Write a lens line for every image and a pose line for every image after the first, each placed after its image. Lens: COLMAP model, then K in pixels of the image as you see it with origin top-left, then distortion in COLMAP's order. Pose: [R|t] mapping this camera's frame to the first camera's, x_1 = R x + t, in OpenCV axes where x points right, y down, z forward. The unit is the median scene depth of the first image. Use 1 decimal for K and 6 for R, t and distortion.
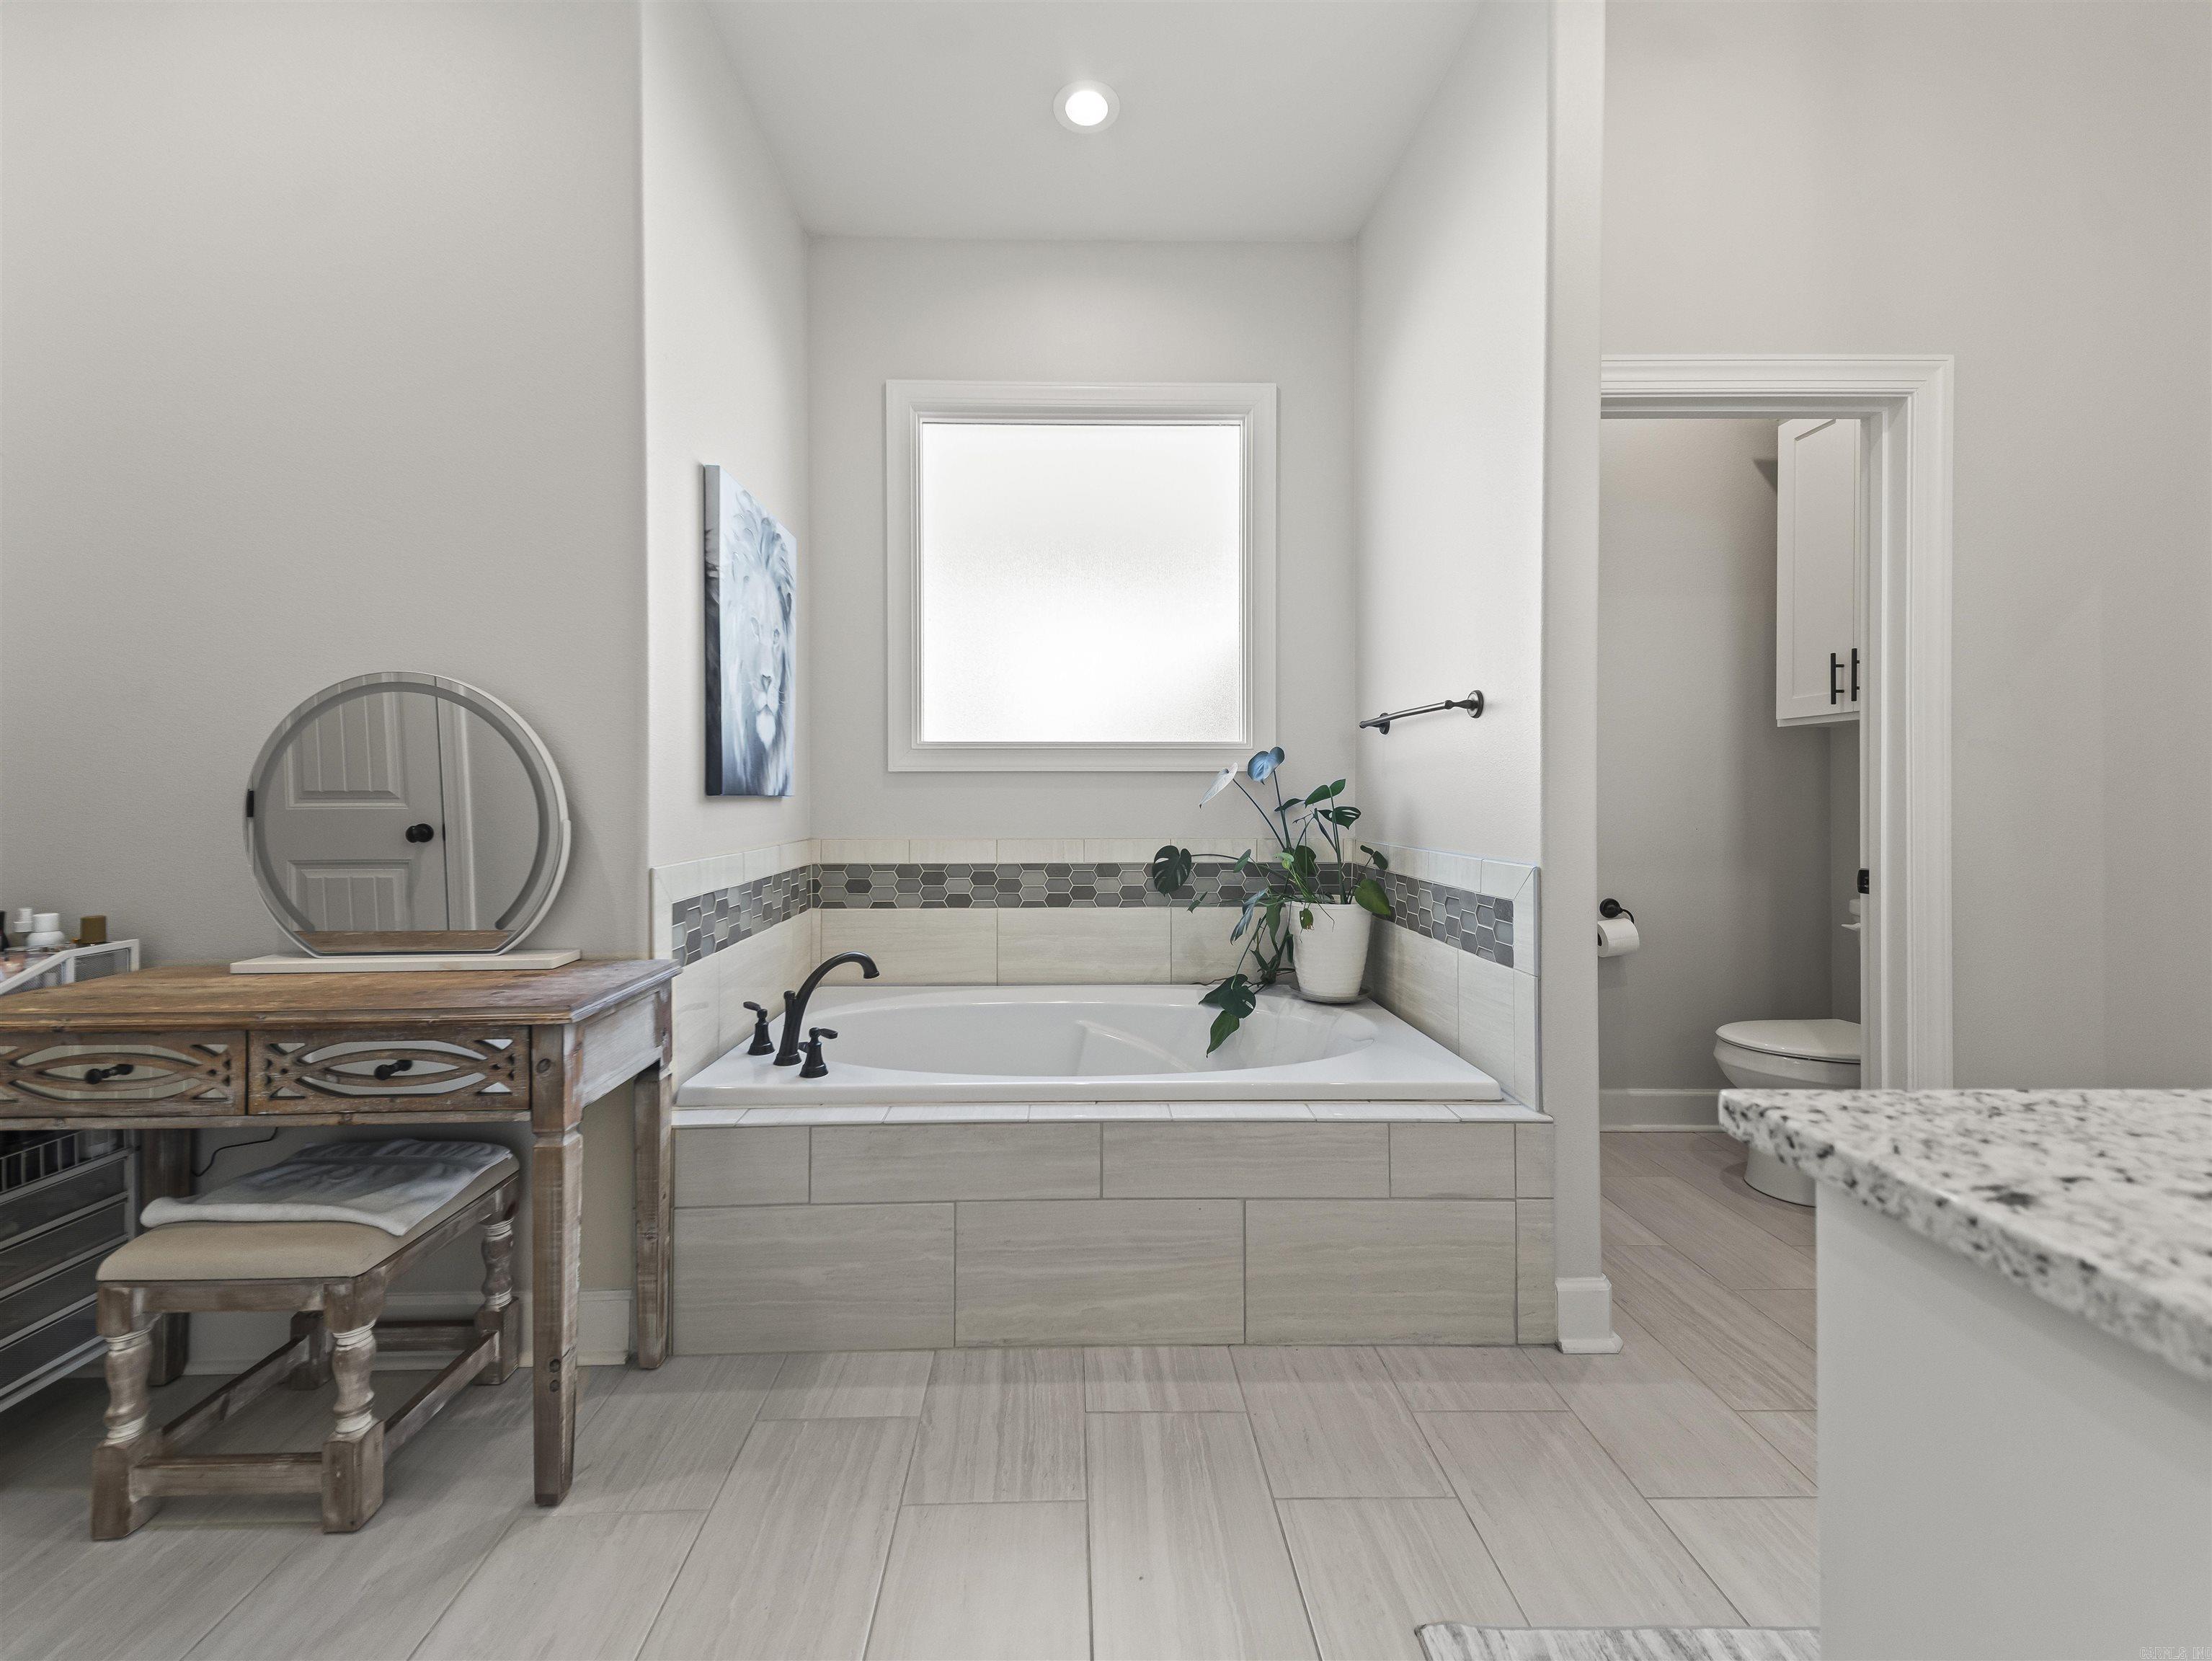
lens RADIAL K [[863.3, 0, 1105.5], [0, 863.3, 798.4], [0, 0, 1]] dist [0.033732, -0.012288]
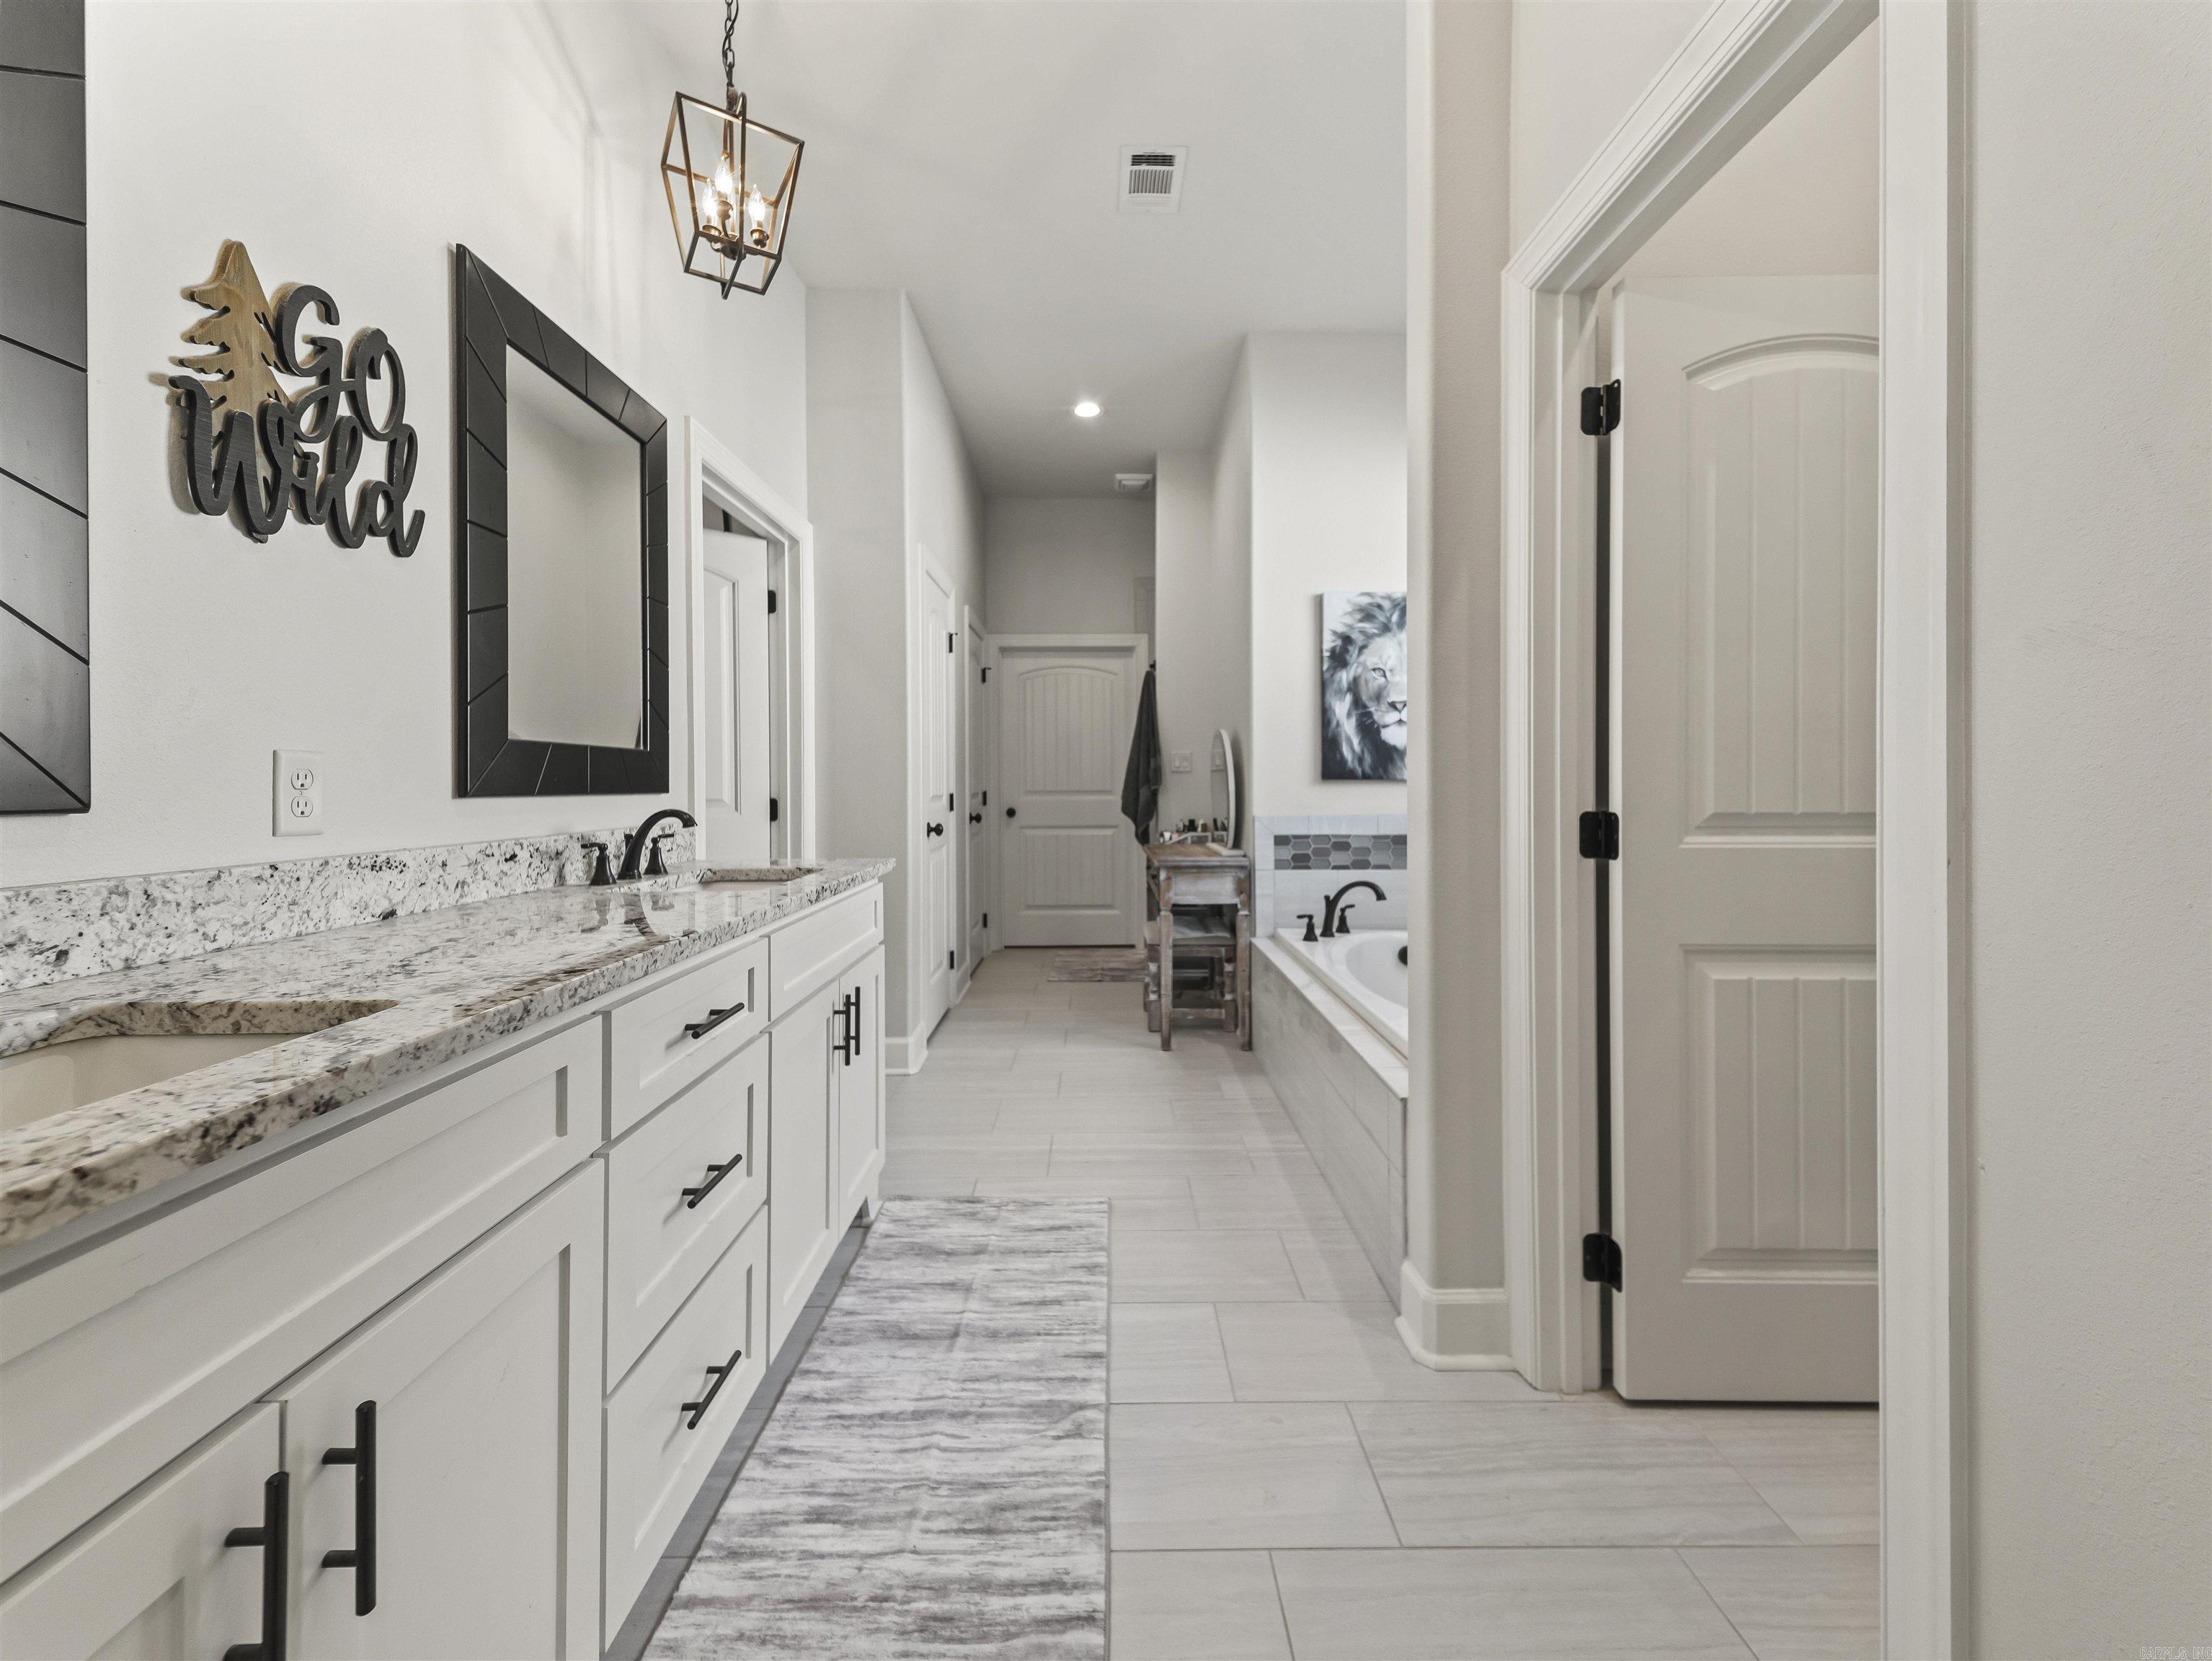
lens RADIAL K [[863.3, 0, 1105.5], [0, 863.3, 798.4], [0, 0, 1]] dist [0.033732, -0.012288]
pose [[-0.014515, 0.018971, -0.999715, 1.611673], [-0.000325, 0.999820, 0.018977, -0.000099], [0.999895, 0.000601, -0.014507, 0.712394]]
